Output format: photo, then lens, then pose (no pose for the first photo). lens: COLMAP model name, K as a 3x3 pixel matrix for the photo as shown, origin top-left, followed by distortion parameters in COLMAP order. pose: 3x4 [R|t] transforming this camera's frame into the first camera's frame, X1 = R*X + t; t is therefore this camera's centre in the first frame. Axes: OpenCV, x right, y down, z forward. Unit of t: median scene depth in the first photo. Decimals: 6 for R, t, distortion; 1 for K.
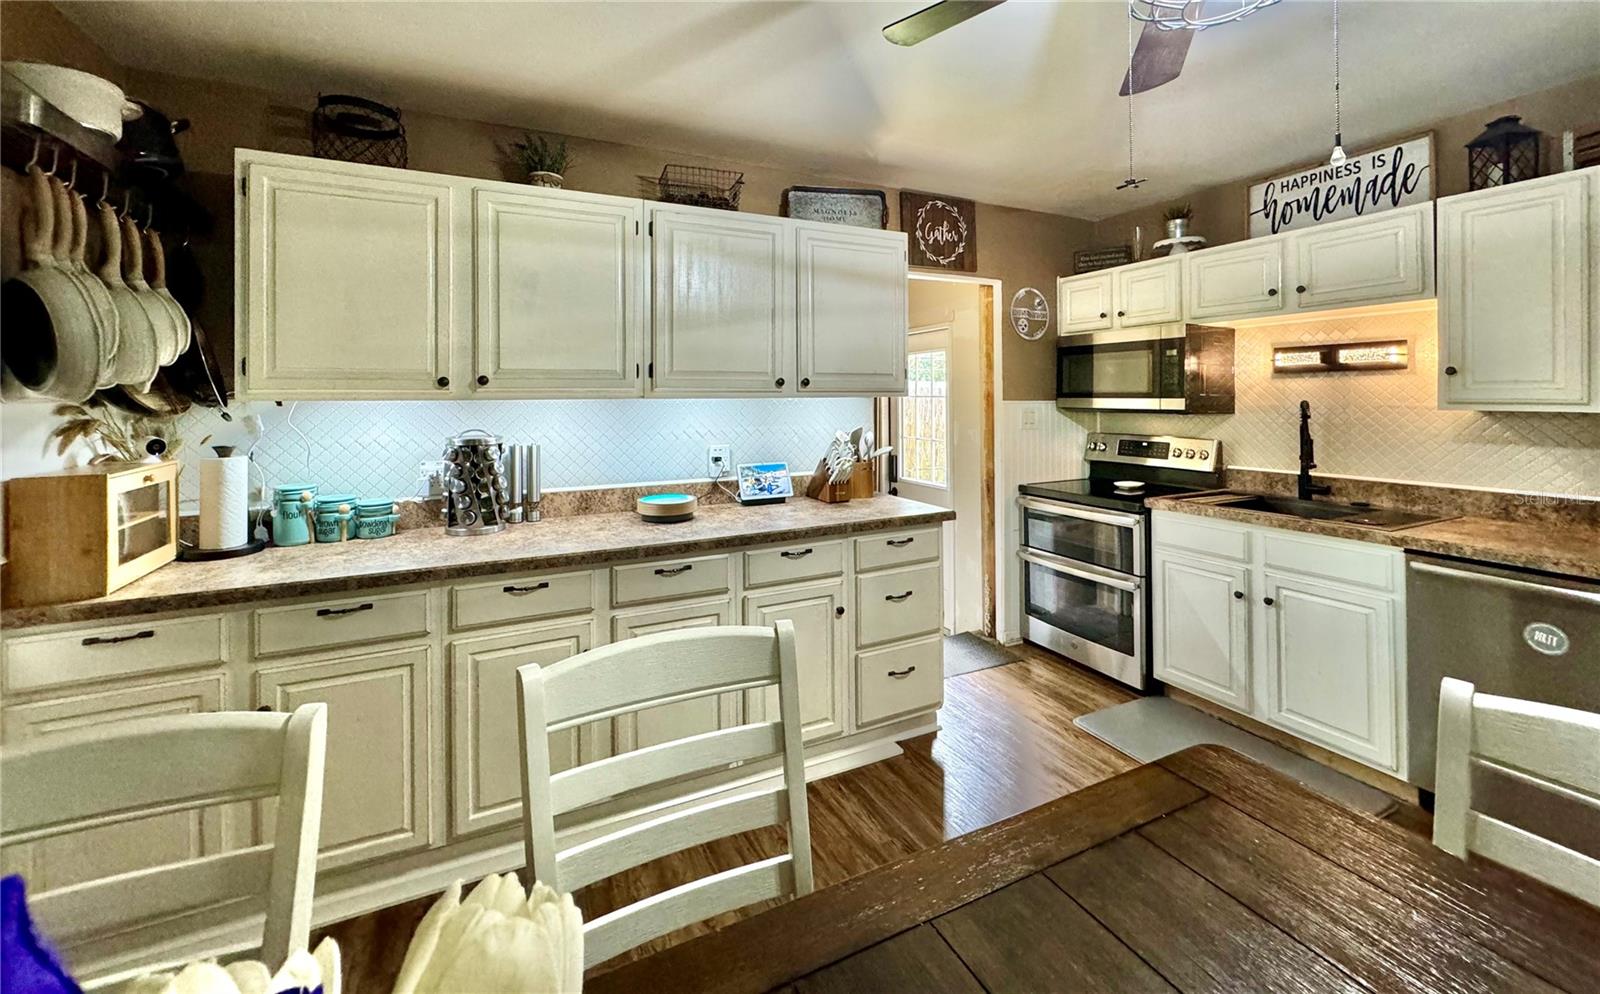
lens RADIAL K [[642.6, 0, 800.5], [0, 642.6, 395.2], [0, 0, 1]] dist [0.000907, -0.000973]
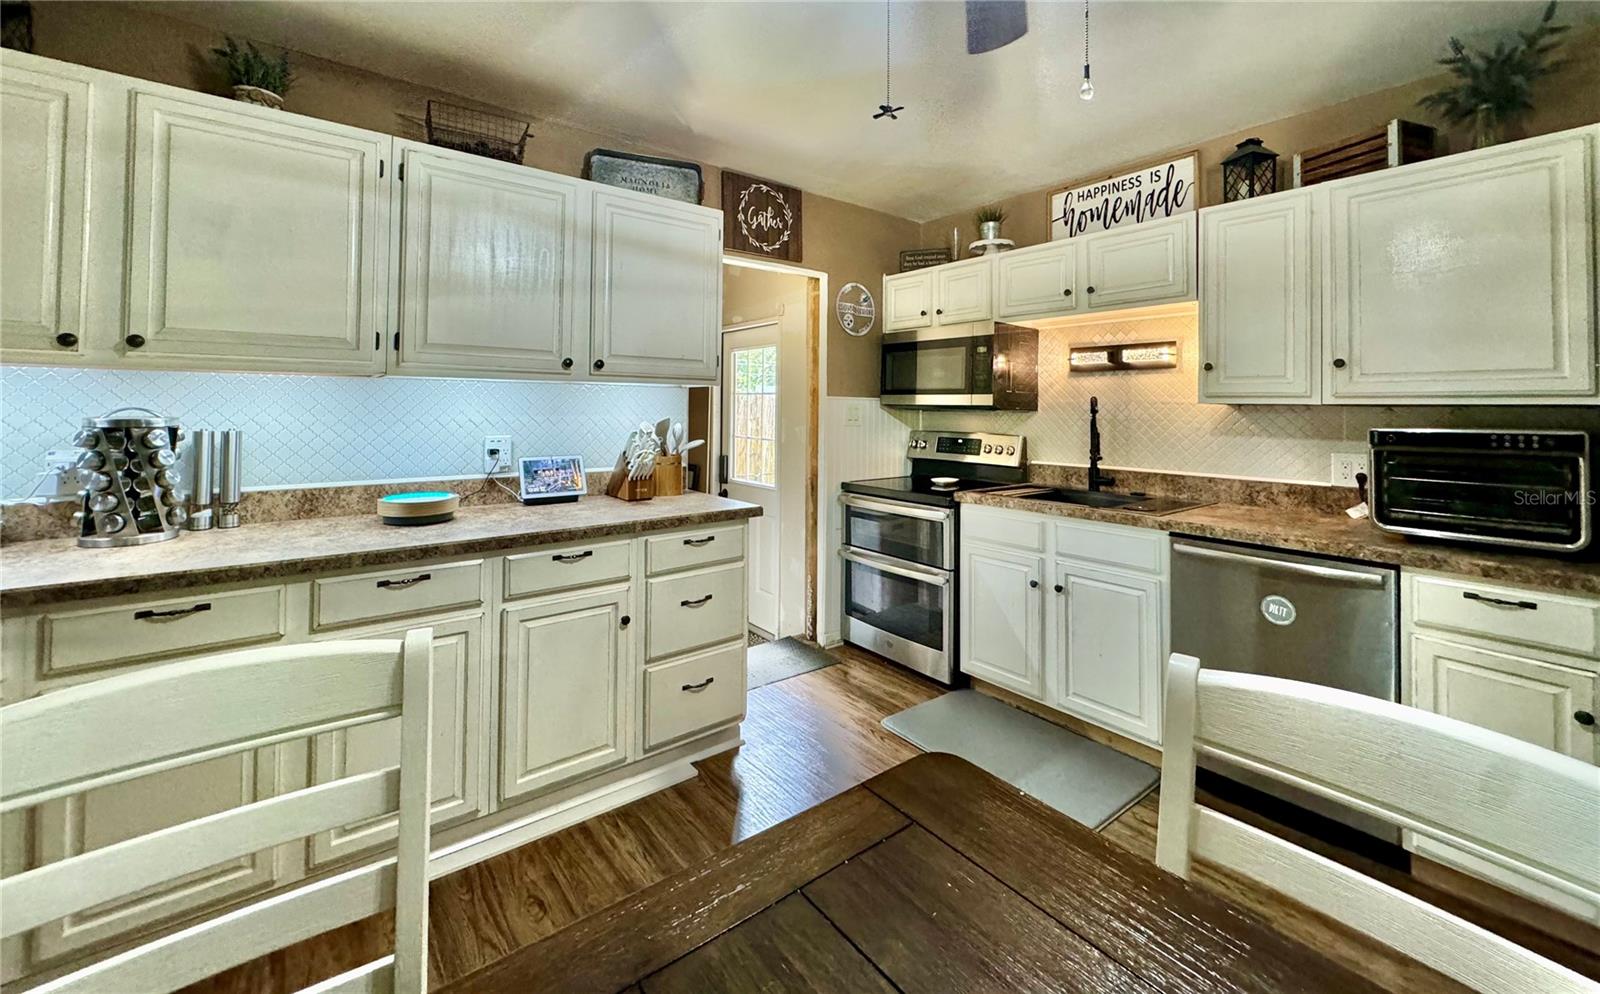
lens RADIAL K [[642.6, 0, 801.7], [0, 642.6, 394.6], [0, 0, 1]] dist [0.000907, -0.000973]
pose [[0.977051, 0.020306, 0.212037, 0.100483], [-0.016911, 0.999698, -0.017813, 0.034916], [-0.212335, 0.013819, 0.977099, 0.077324]]
